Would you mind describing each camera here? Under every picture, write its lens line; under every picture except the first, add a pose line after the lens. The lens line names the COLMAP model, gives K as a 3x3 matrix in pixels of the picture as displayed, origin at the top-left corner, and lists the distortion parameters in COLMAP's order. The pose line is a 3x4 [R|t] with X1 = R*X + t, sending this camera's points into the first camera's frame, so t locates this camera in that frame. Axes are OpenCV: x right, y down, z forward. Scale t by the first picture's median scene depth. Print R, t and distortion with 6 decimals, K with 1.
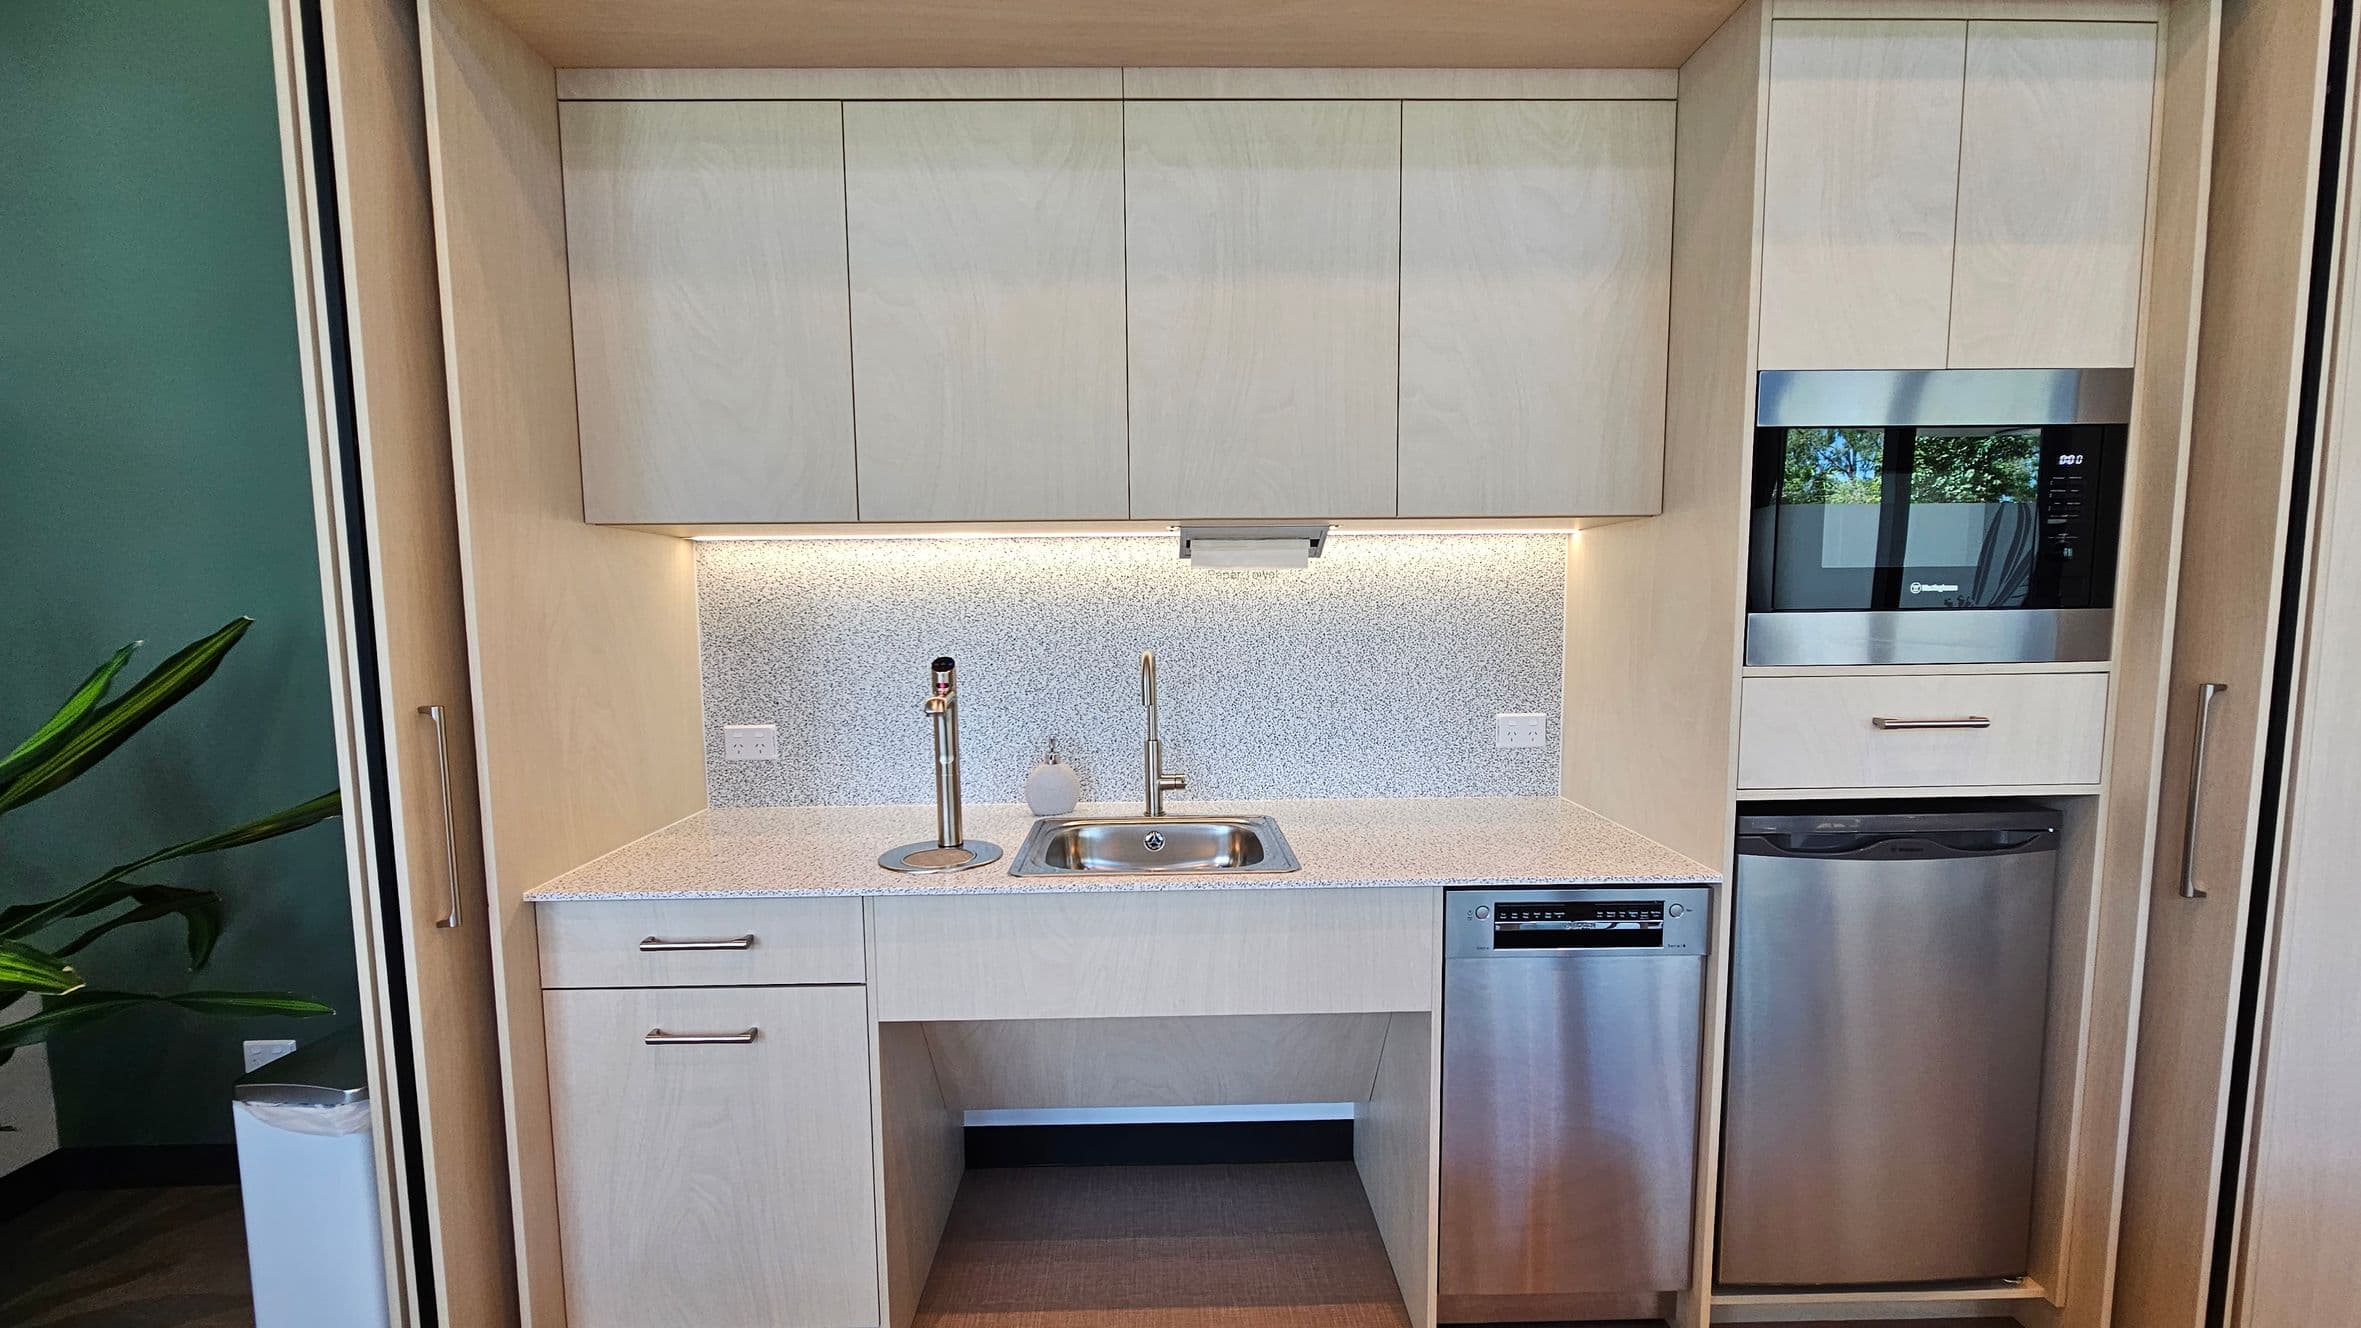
lens RADIAL K [[969.1, 0, 1180.1], [0, 969.1, 693.4], [0, 0, 1]] dist [0.001777, 0.000264]
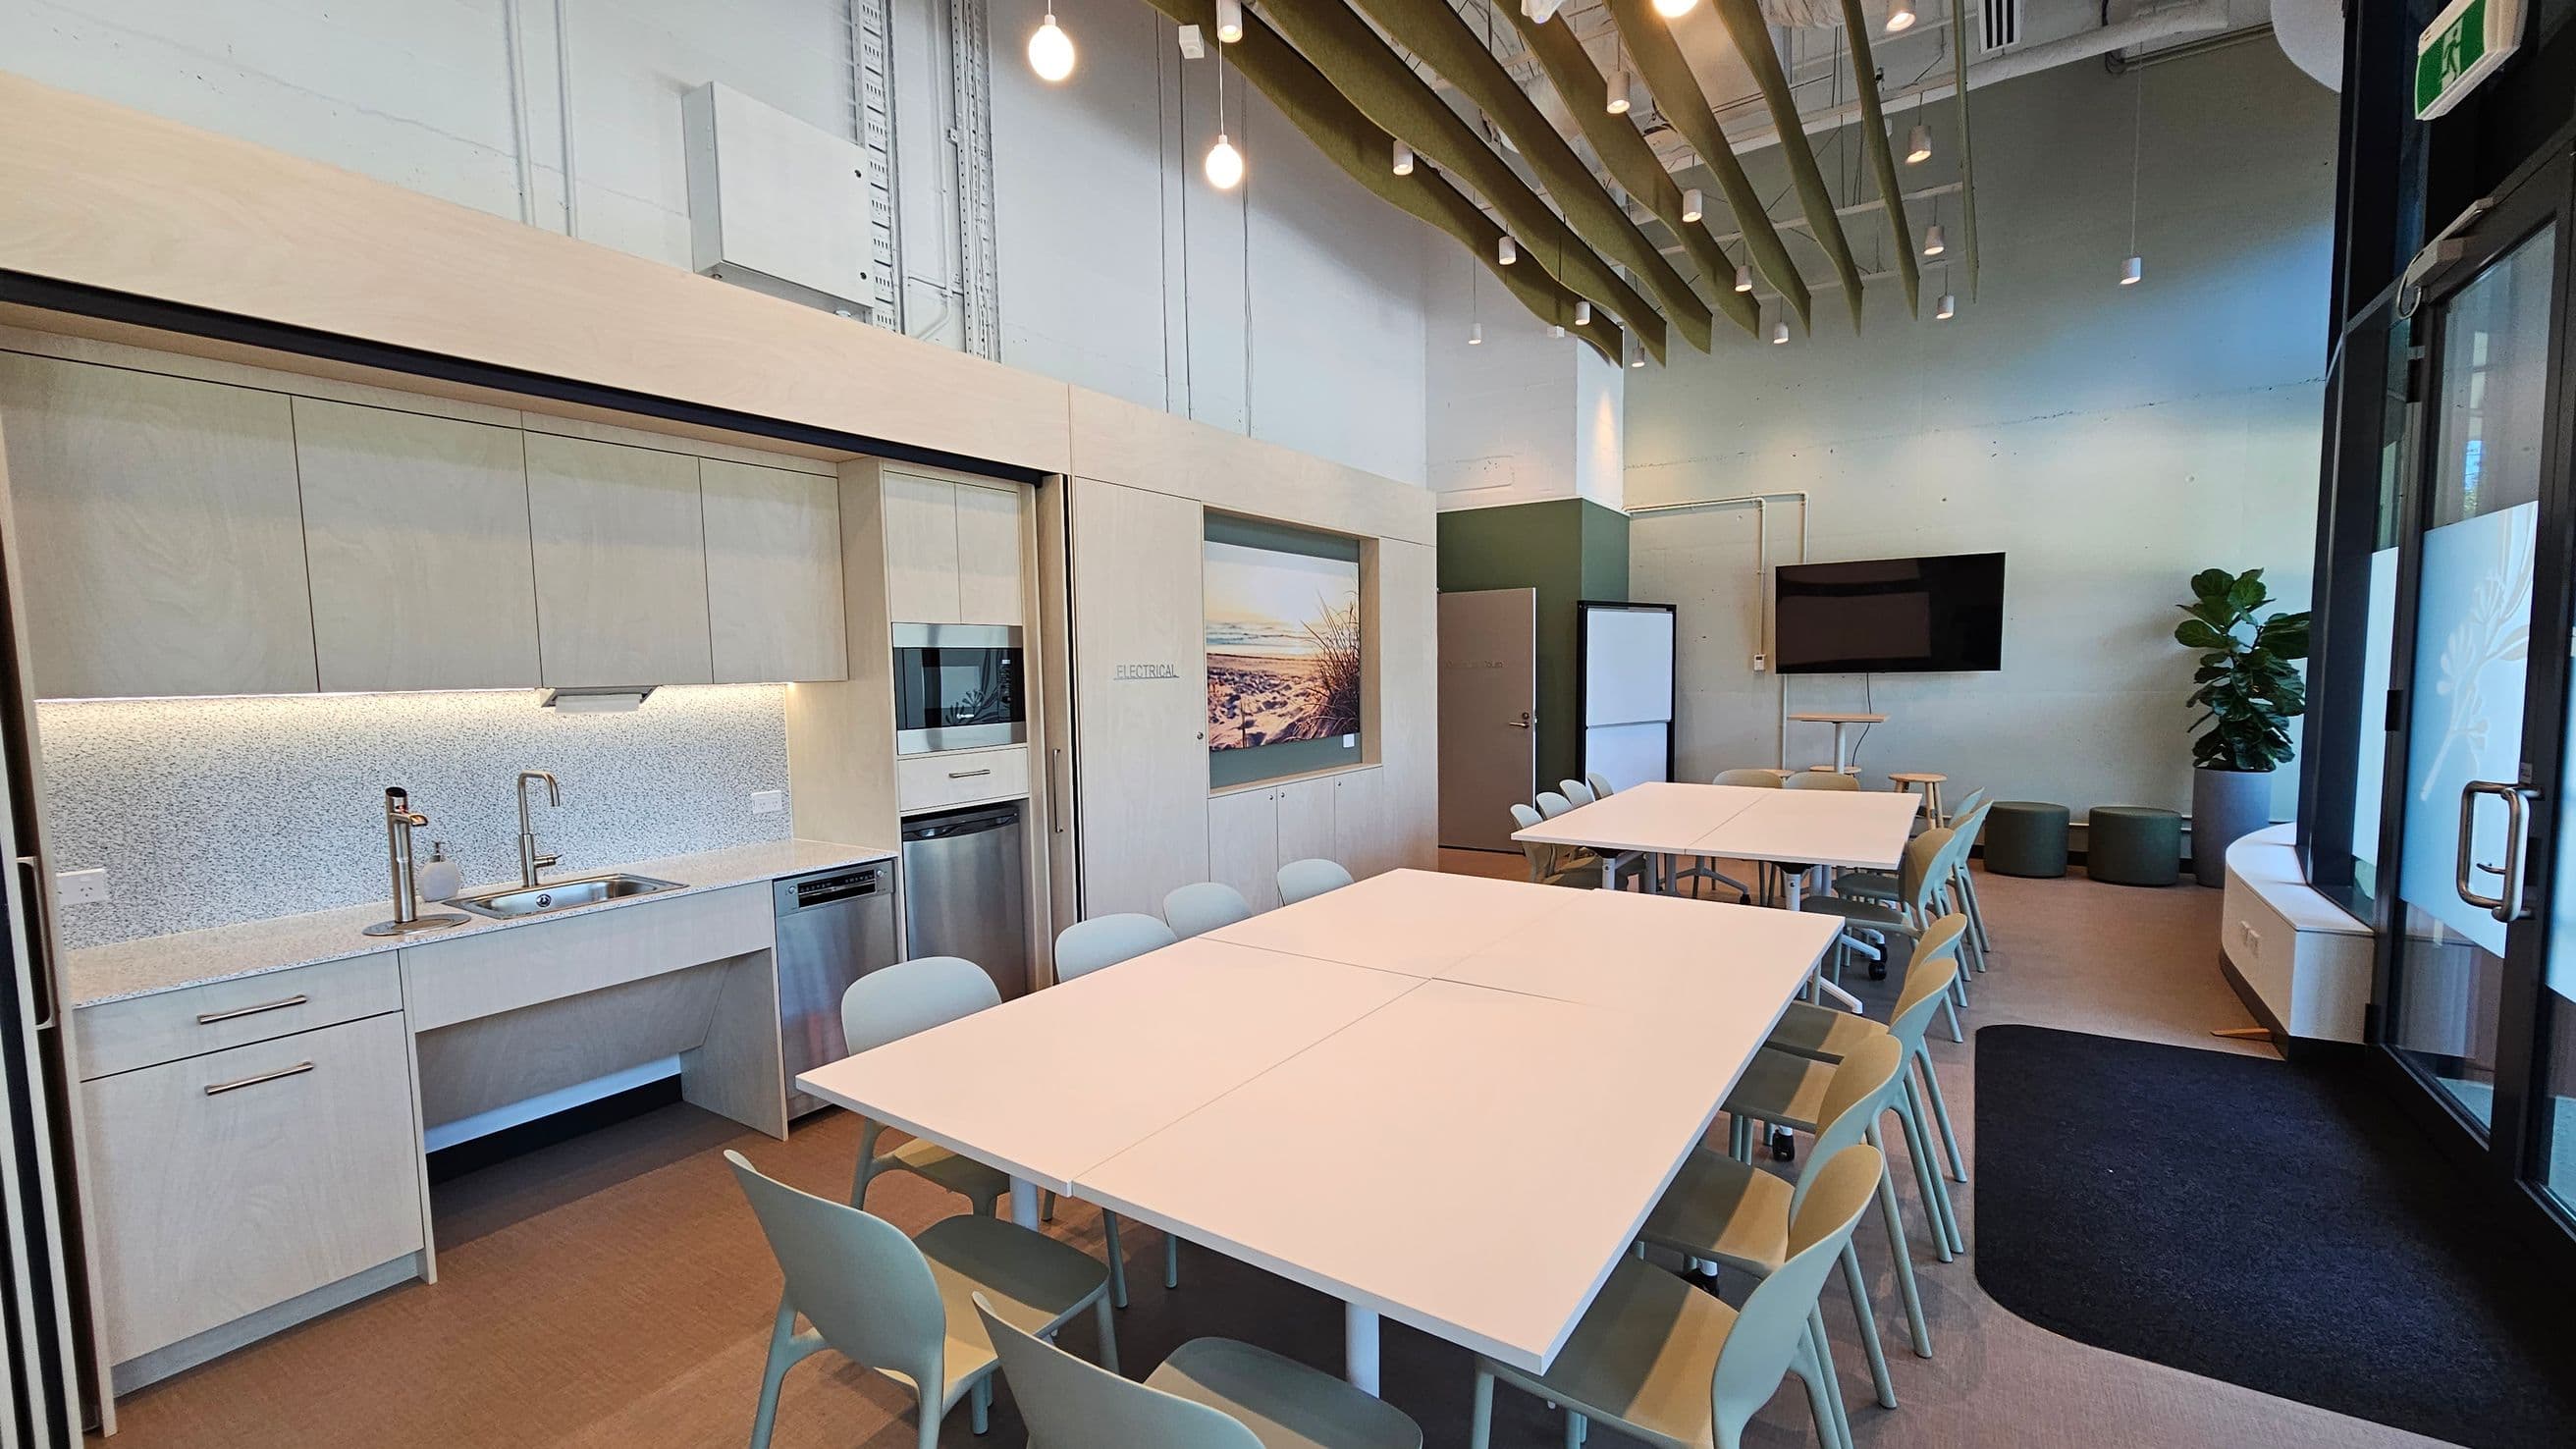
lens RADIAL K [[1057.4, 0, 1287.6], [0, 1057.4, 756.5], [0, 0, 1]] dist [0.001777, 0.000264]
pose [[0.566056, -0.070256, 0.821368, -0.812432], [0.090787, 0.995614, 0.022593, 0.001477], [-0.819352, 0.061781, 0.569952, -0.993726]]
